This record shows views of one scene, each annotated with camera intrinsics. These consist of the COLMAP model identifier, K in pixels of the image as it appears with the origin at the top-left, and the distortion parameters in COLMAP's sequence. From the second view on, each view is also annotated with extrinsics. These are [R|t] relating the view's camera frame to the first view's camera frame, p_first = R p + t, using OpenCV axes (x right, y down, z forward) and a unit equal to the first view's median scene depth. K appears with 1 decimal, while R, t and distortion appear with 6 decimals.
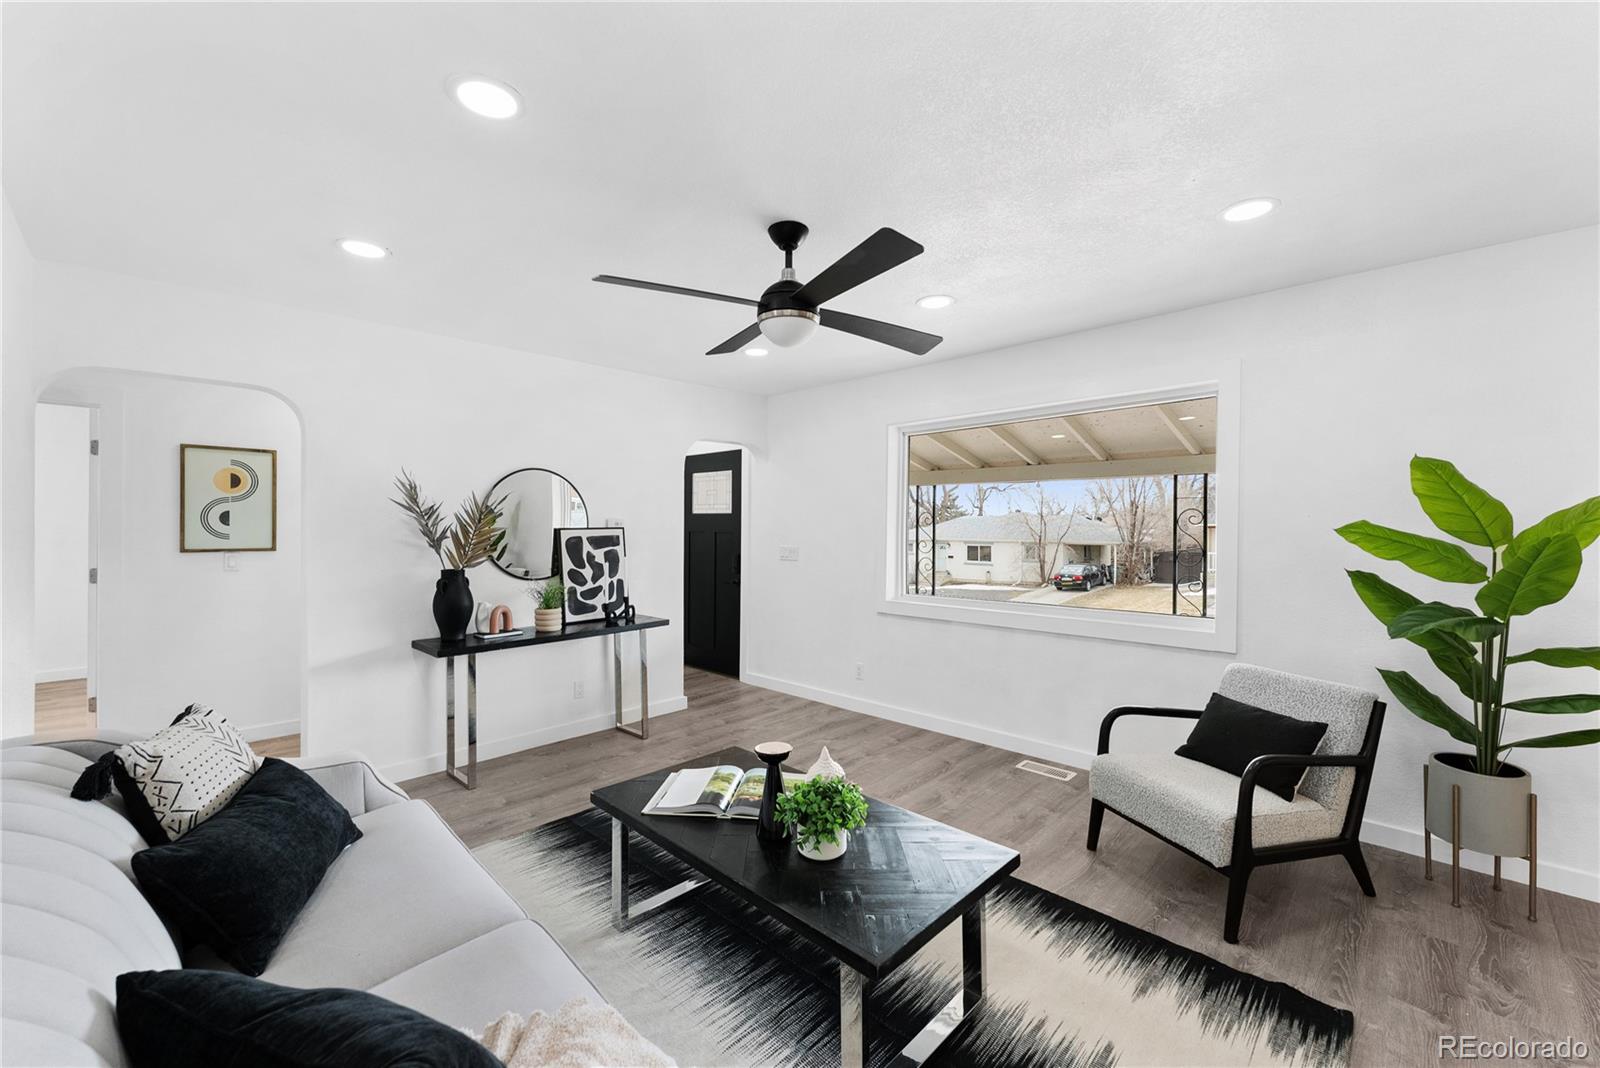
lens RADIAL K [[641.4, 0, 795.3], [0, 641.4, 528.7], [0, 0, 1]] dist [-0.001841, -0.000111]
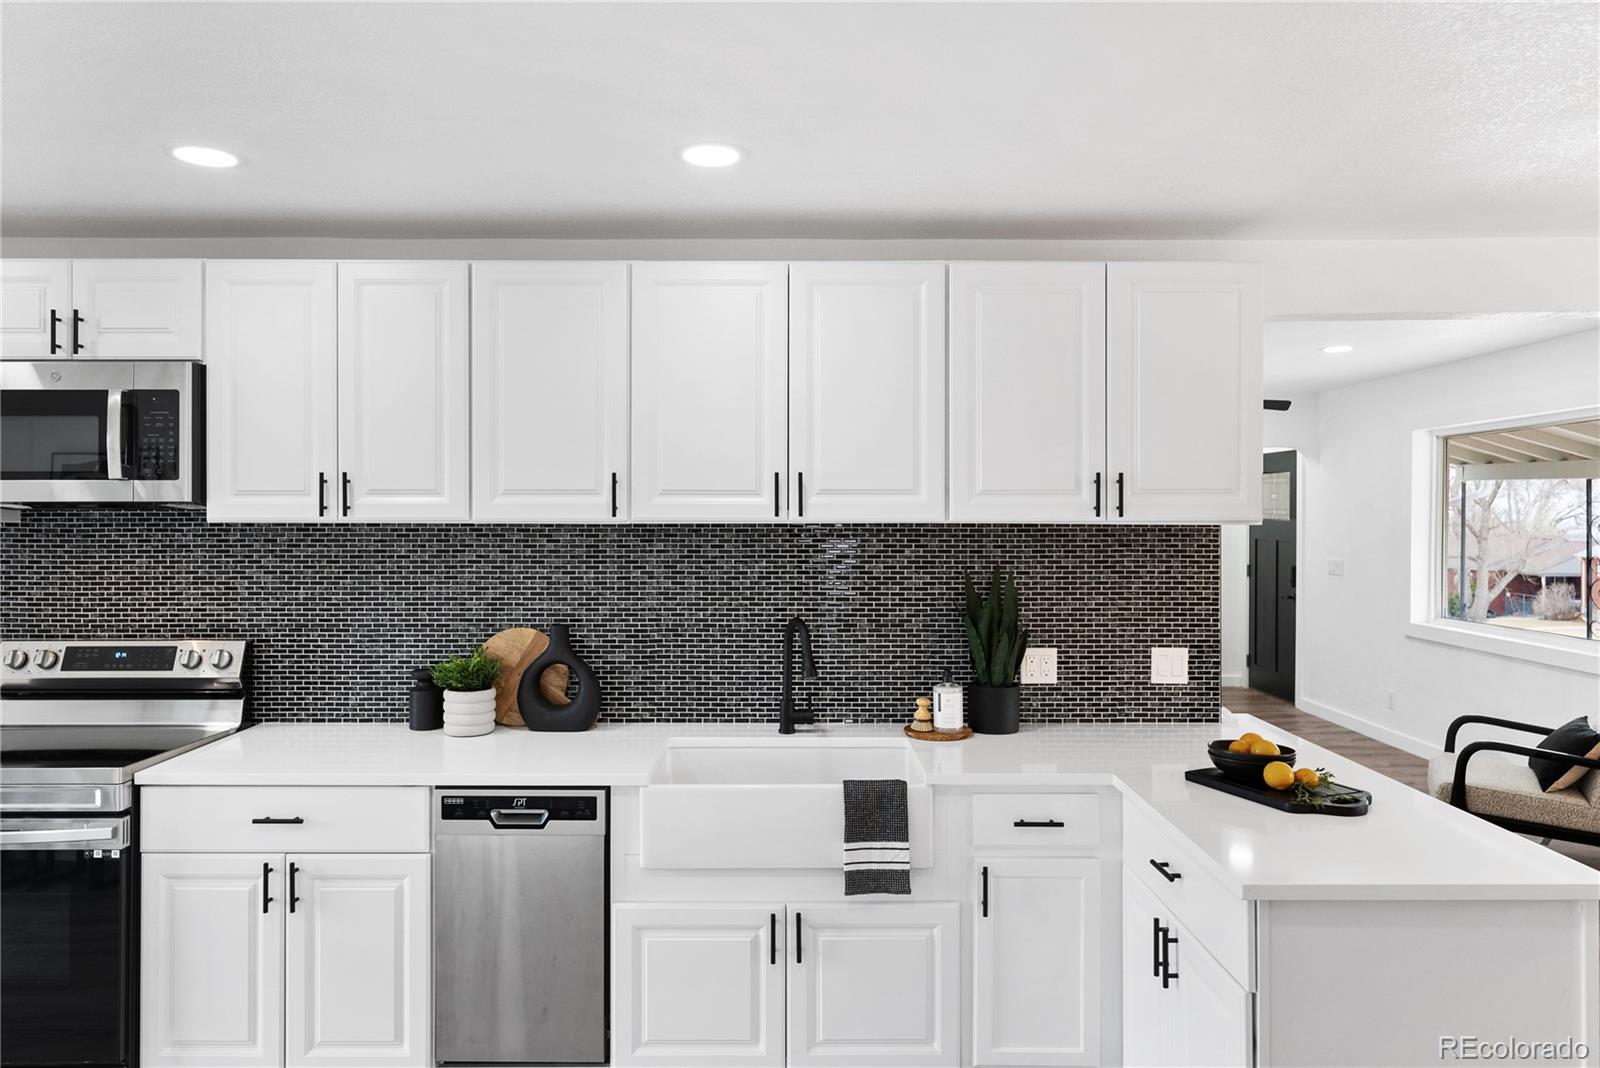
lens RADIAL K [[1050.5, 0, 799.8], [0, 1050.5, 524.7], [0, 0, 1]] dist [0.001867, -0.000018]
pose [[0.696396, 0.003624, -0.717649, 0.677592], [0.002287, 0.999971, 0.007268, -0.044820], [0.717654, -0.006703, 0.696367, -0.738281]]
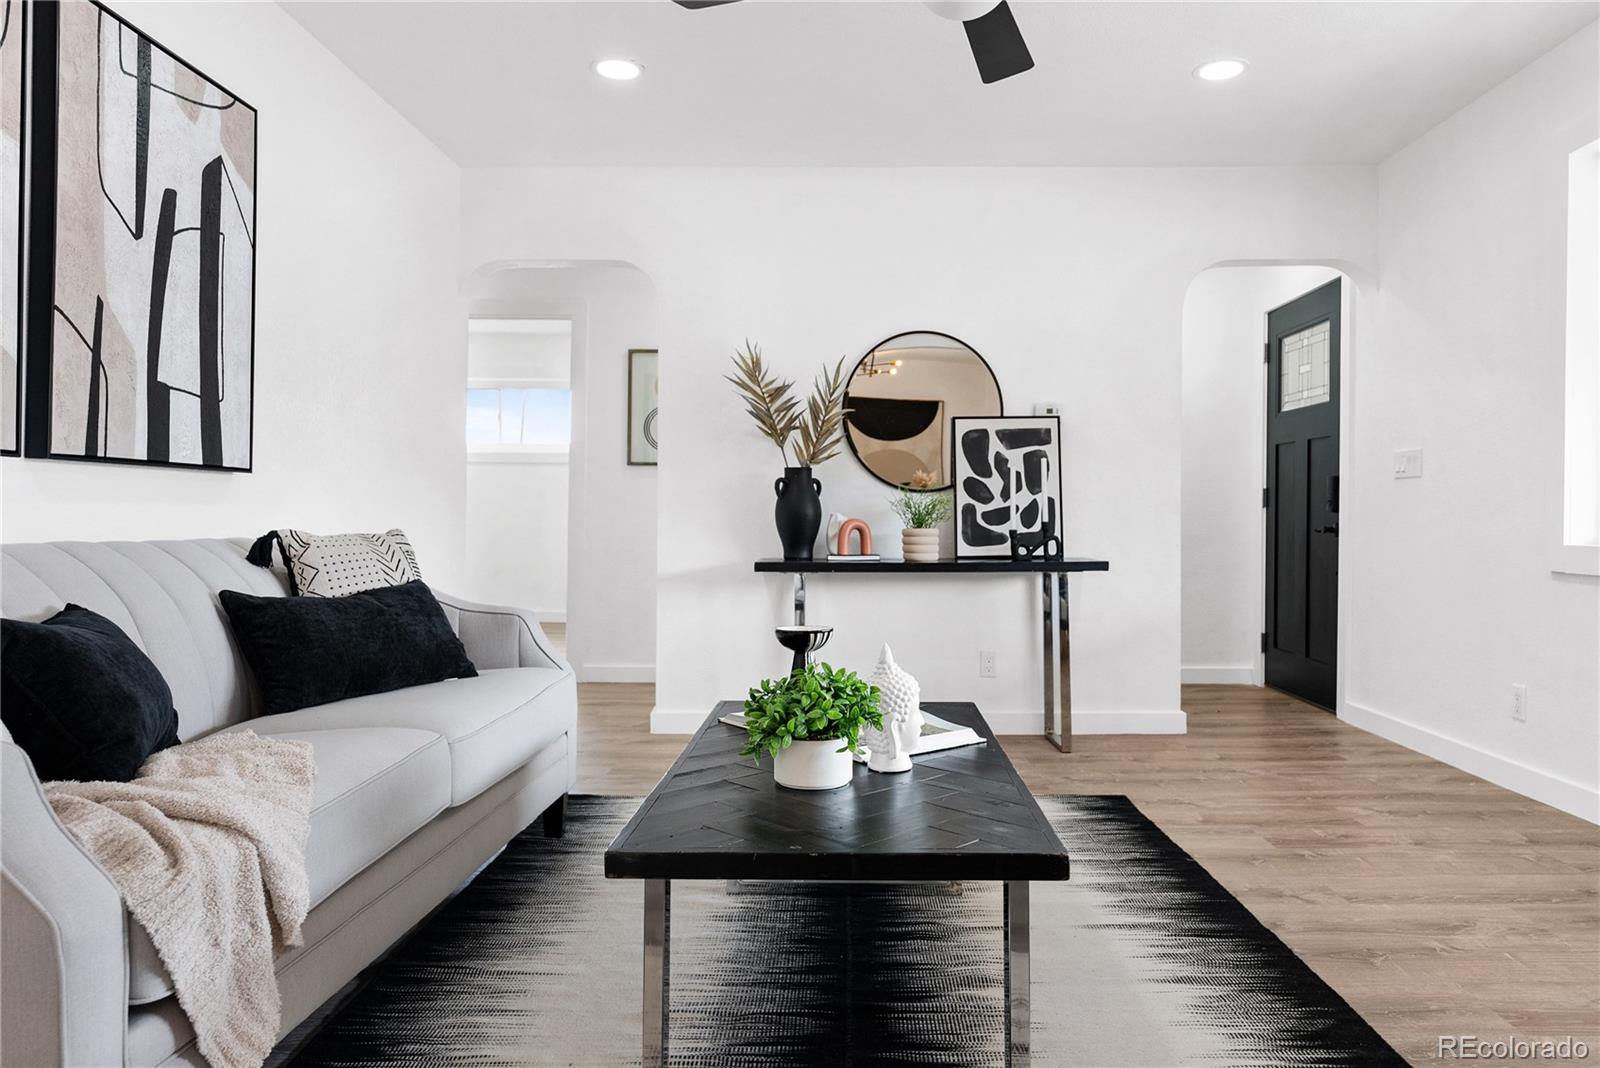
lens RADIAL K [[1071.2, 0, 843.1], [0, 1071.2, 516.2], [0, 0, 1]] dist [-0.006231, -0.002198]
pose [[0.693112, 0.001632, -0.720828, 0.366773], [-0.008446, 0.999947, -0.005857, 0.112032], [0.720781, 0.010148, 0.693089, 0.134945]]
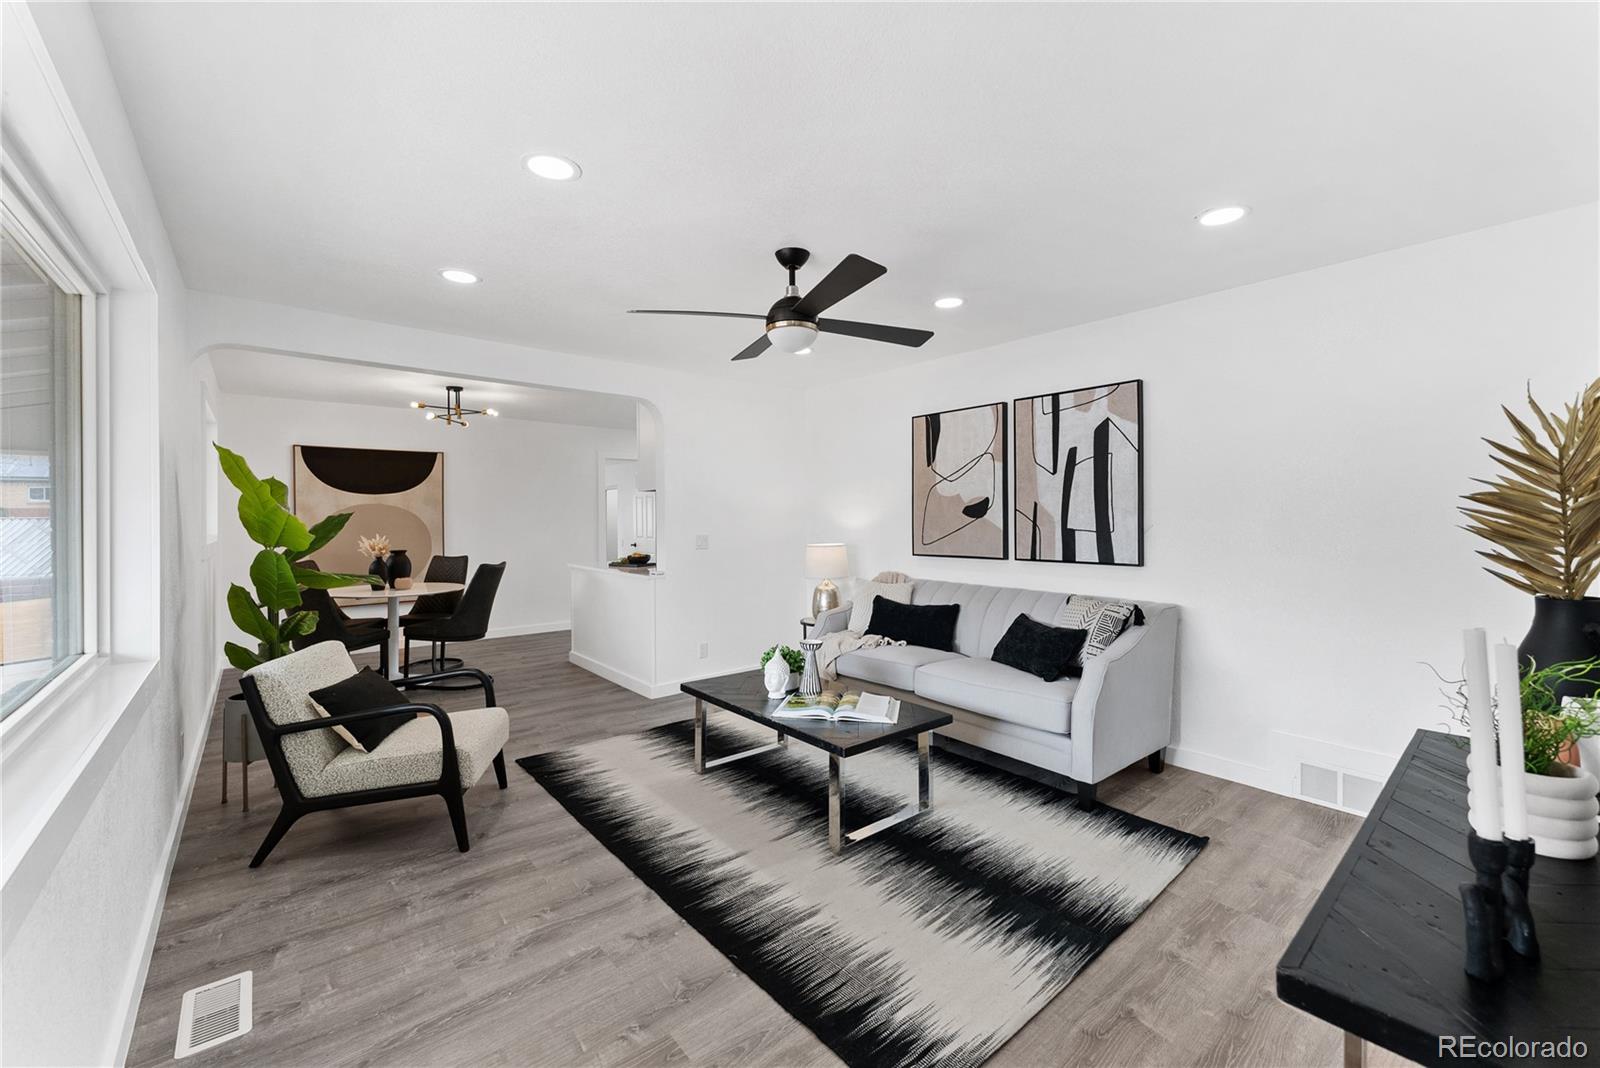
lens RADIAL K [[644.5, 0, 799.0], [0, 644.5, 510.2], [0, 0, 1]] dist [-0.000196, 0.000024]
pose [[-0.994887, 0.006019, 0.100811, -0.081199], [0.005656, 0.999976, -0.003889, 0.005984], [-0.100832, -0.003299, -0.994898, 1.260915]]
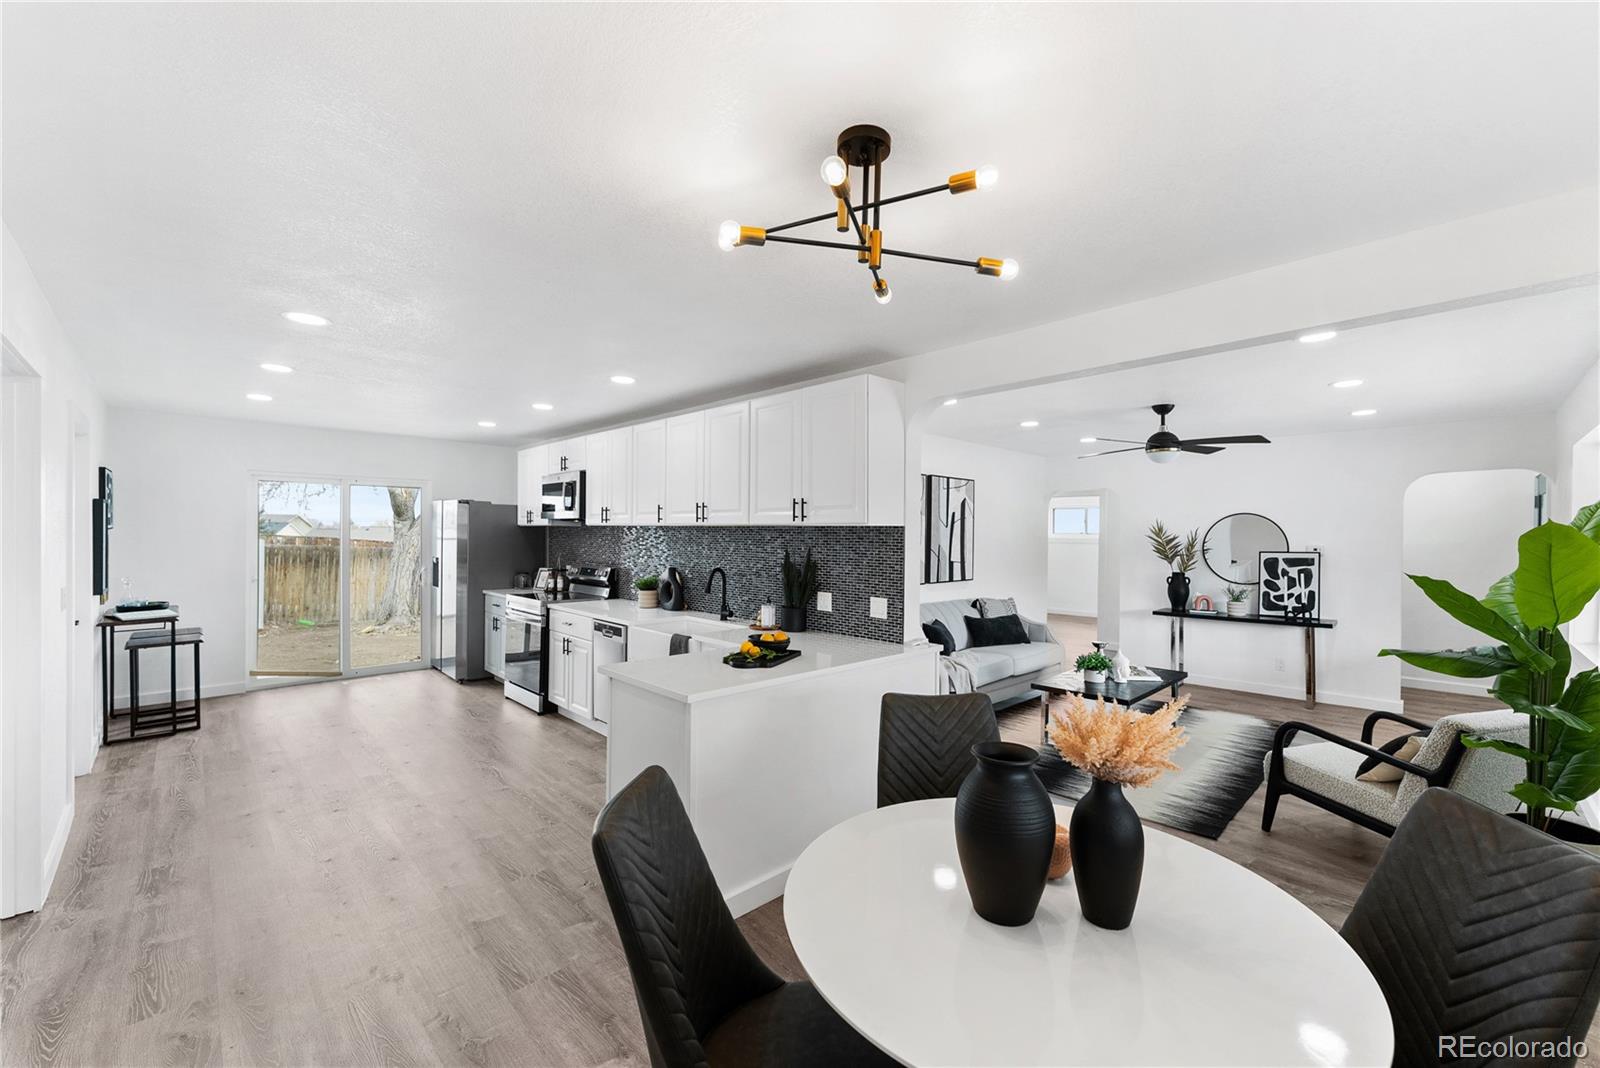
lens RADIAL K [[637.4, 0, 799.2], [0, 637.4, 540.3], [0, 0, 1]] dist [0.000093, 0.000035]
pose [[-0.025015, 0.006231, -0.999668, 1.161514], [-0.012014, 0.999906, 0.006533, -0.024300], [0.999615, 0.012174, -0.024938, -0.045336]]
